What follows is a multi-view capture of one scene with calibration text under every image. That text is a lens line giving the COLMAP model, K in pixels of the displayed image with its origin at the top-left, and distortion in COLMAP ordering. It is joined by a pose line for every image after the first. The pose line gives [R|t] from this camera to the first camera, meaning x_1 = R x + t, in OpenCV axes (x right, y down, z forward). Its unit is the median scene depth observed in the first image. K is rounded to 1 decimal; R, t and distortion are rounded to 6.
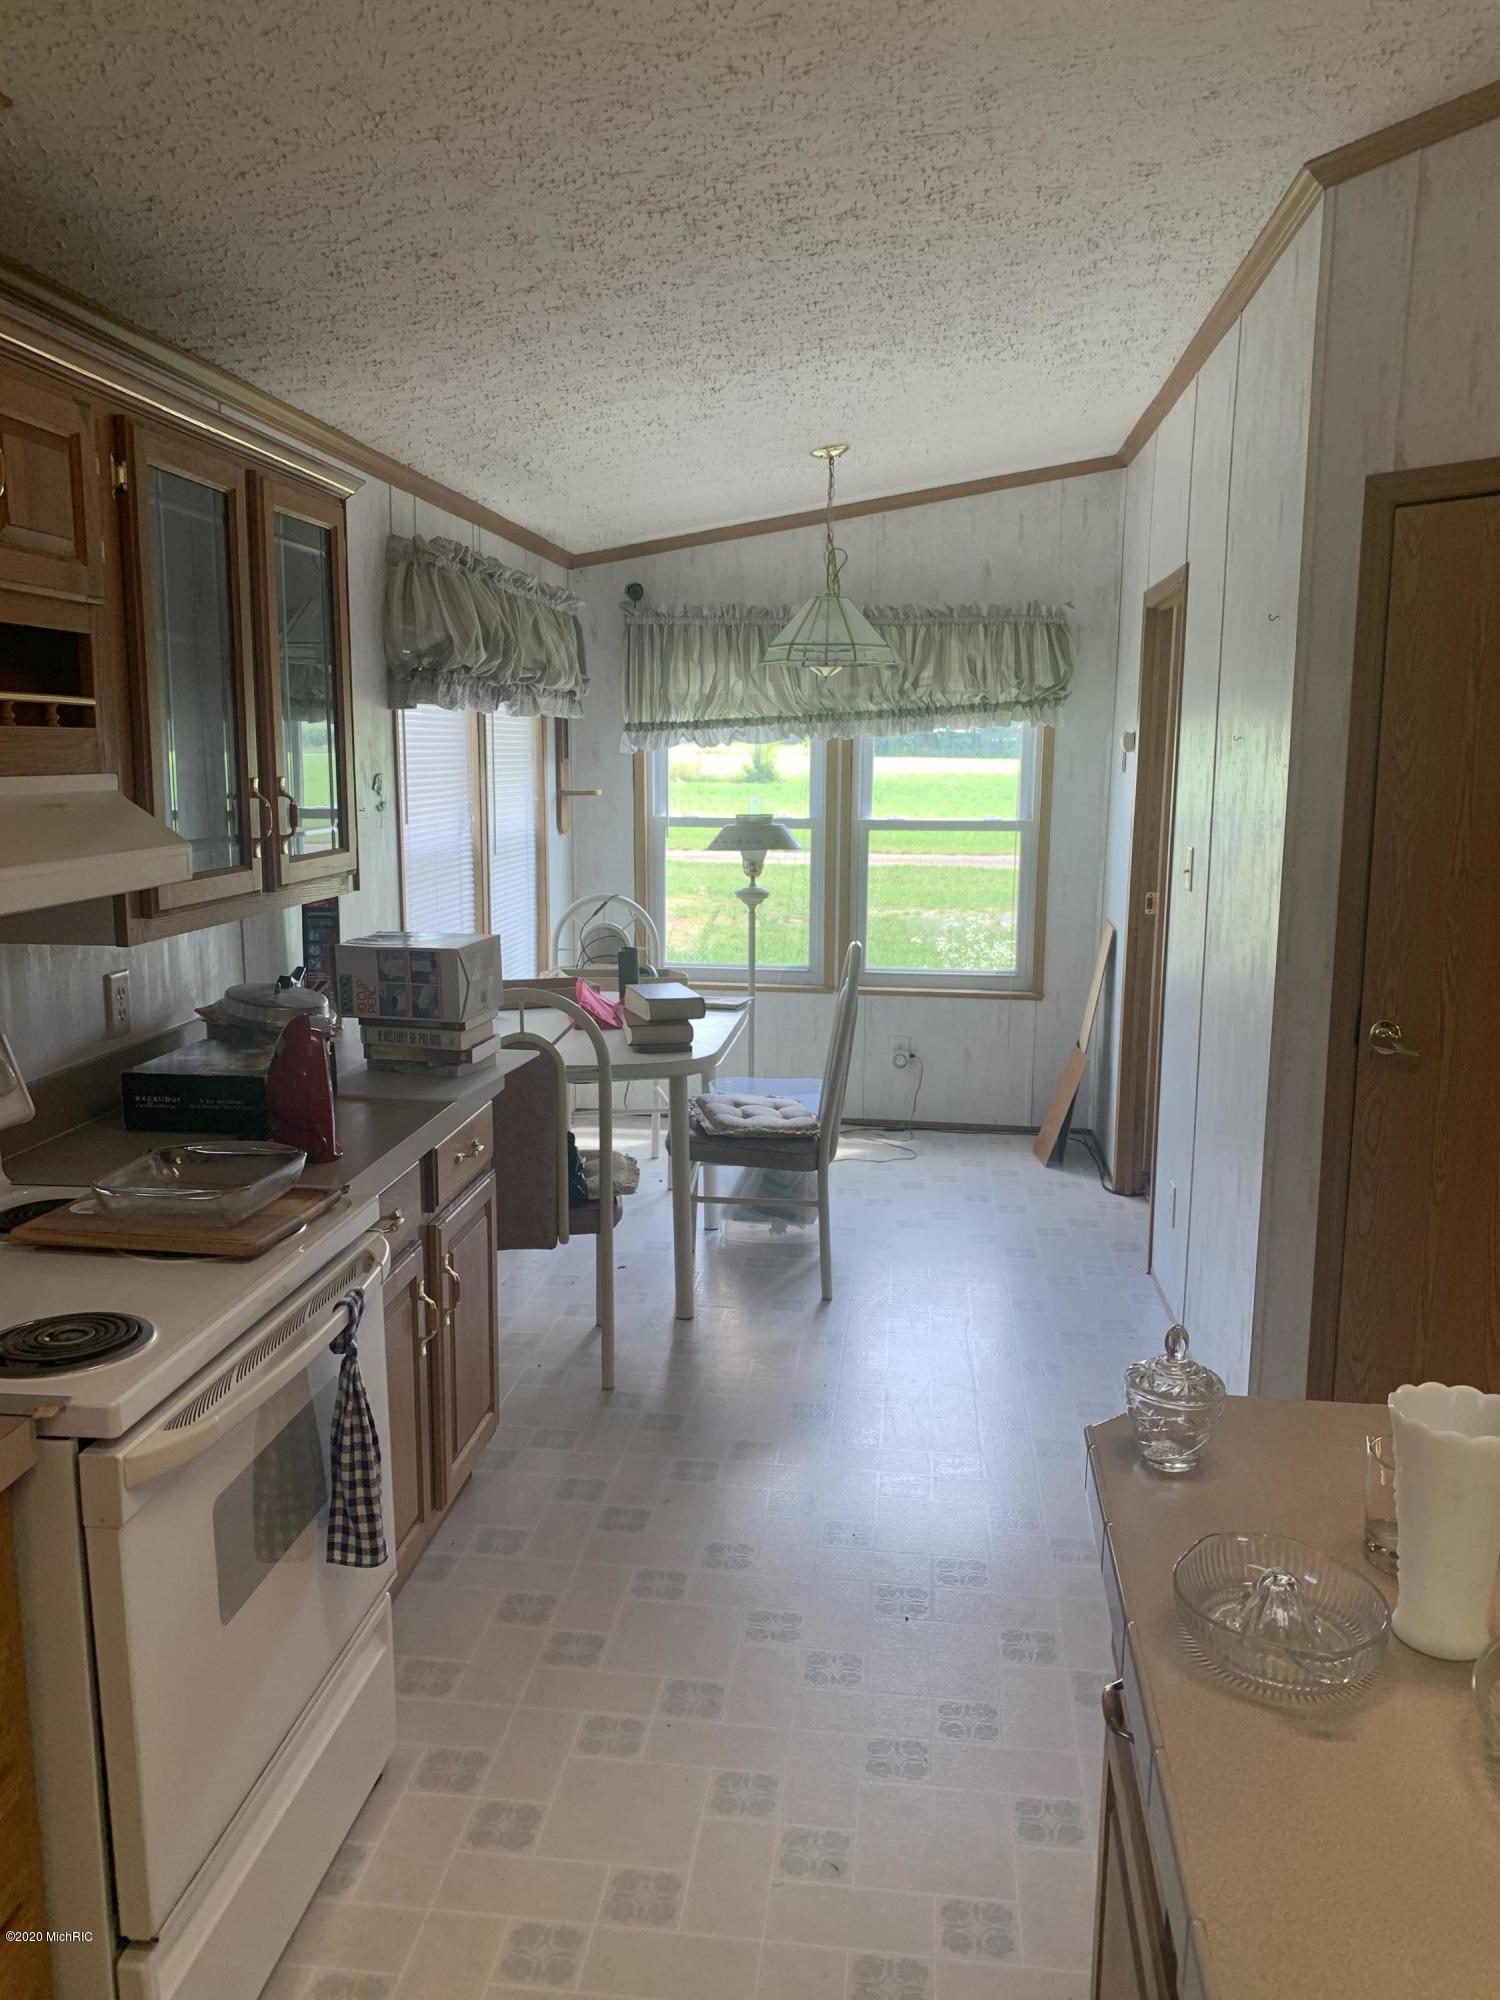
lens RADIAL K [[1509.8, 0, 750.0], [0, 1509.8, 1000.0], [0, 0, 1]] dist [0.092510, -0.154939]
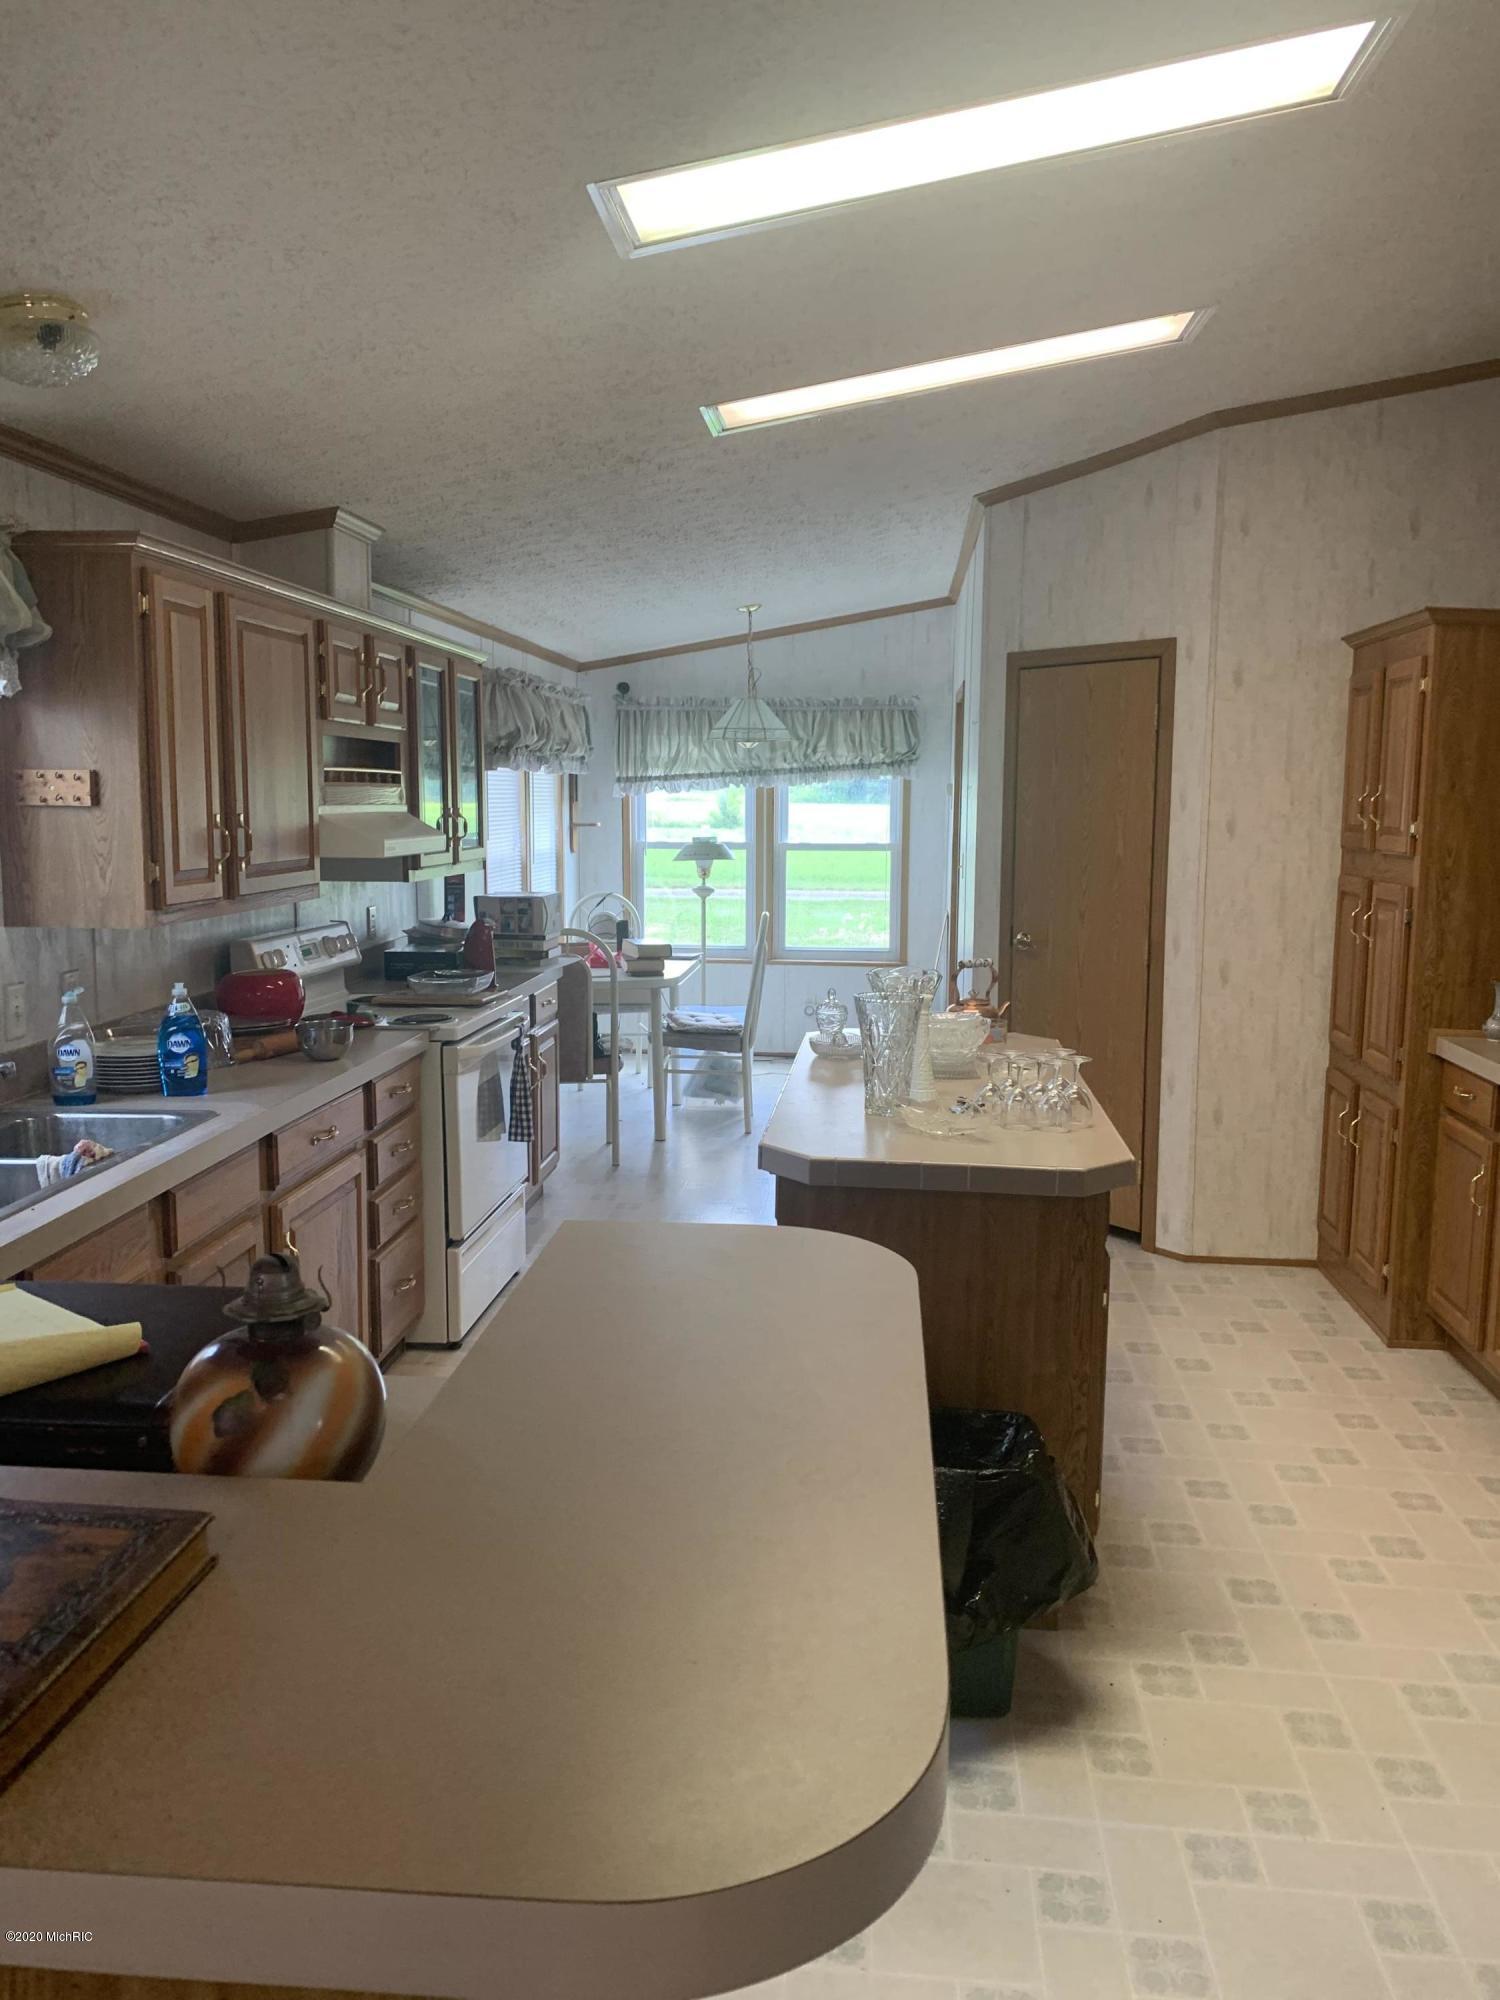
lens RADIAL K [[1490.7, 0, 722.2], [0, 1490.7, 1000.5], [0, 0, 1]] dist [0.030928, -0.080051]
pose [[0.999989, -0.003932, 0.002412, 0.016023], [0.004002, 0.999548, -0.029799, 0.082636], [-0.002294, 0.029808, 0.999553, -0.472278]]
